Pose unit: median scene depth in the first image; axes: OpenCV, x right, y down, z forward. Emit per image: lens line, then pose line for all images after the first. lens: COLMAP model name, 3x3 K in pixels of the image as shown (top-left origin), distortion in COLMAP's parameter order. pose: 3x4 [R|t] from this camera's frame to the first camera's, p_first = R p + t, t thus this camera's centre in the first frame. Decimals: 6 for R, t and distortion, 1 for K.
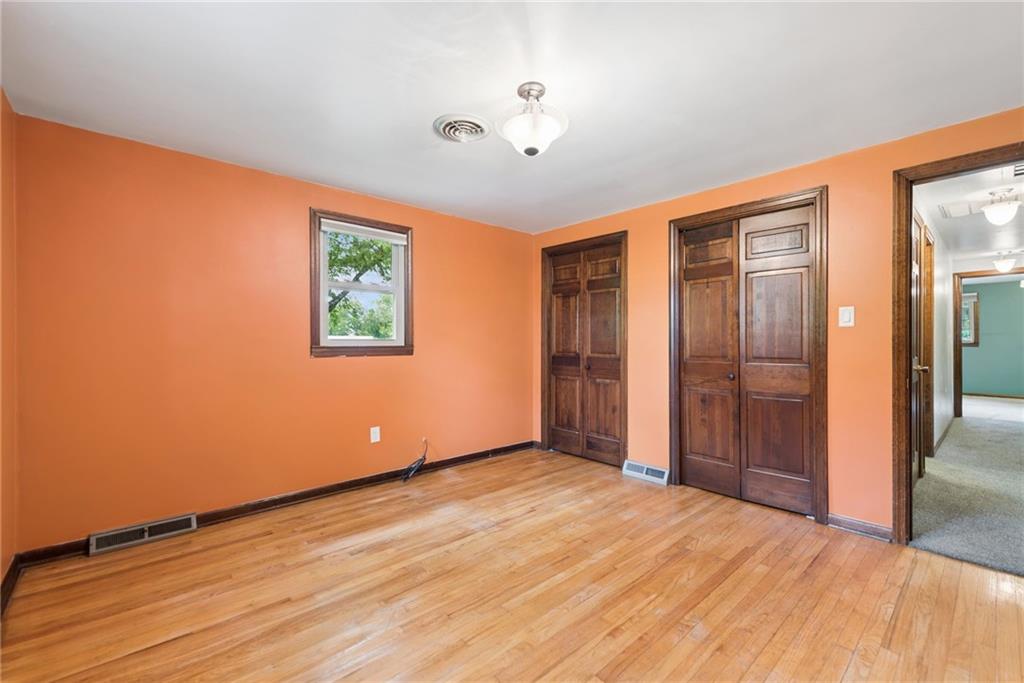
lens RADIAL K [[408.0, 0, 516.1], [0, 408.0, 336.3], [0, 0, 1]] dist [0.010313, -0.000249]
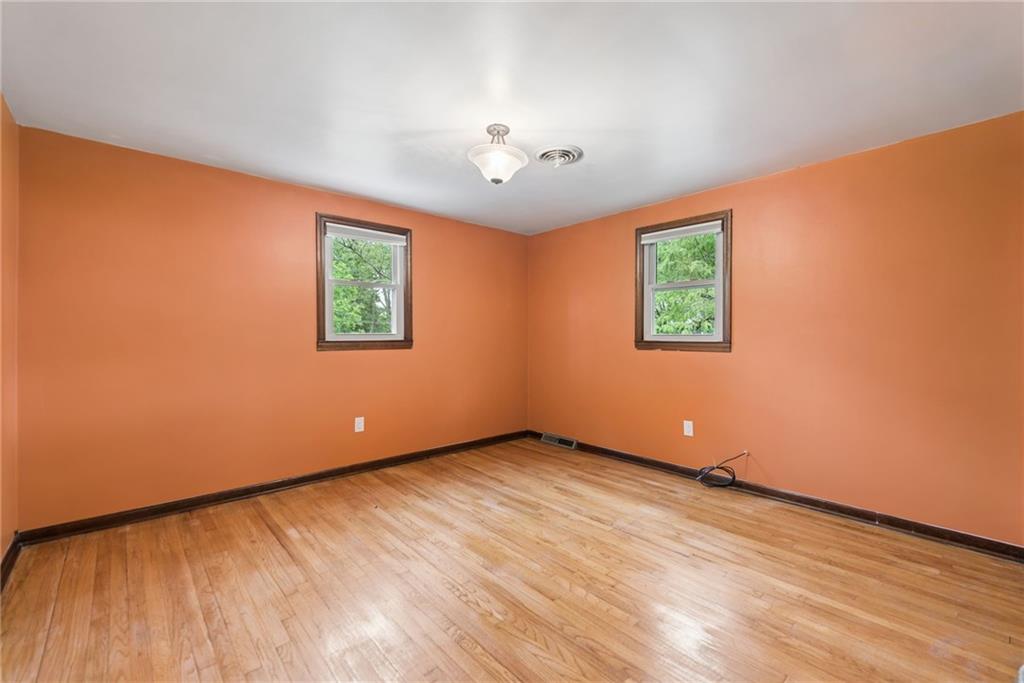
lens RADIAL K [[408.0, 0, 516.1], [0, 408.0, 336.3], [0, 0, 1]] dist [0.010313, -0.000249]
pose [[0.049692, 0.000486, -0.998764, 0.737366], [0.008924, 0.999960, 0.000931, 0.007516], [0.998725, -0.008960, 0.049686, 0.594508]]
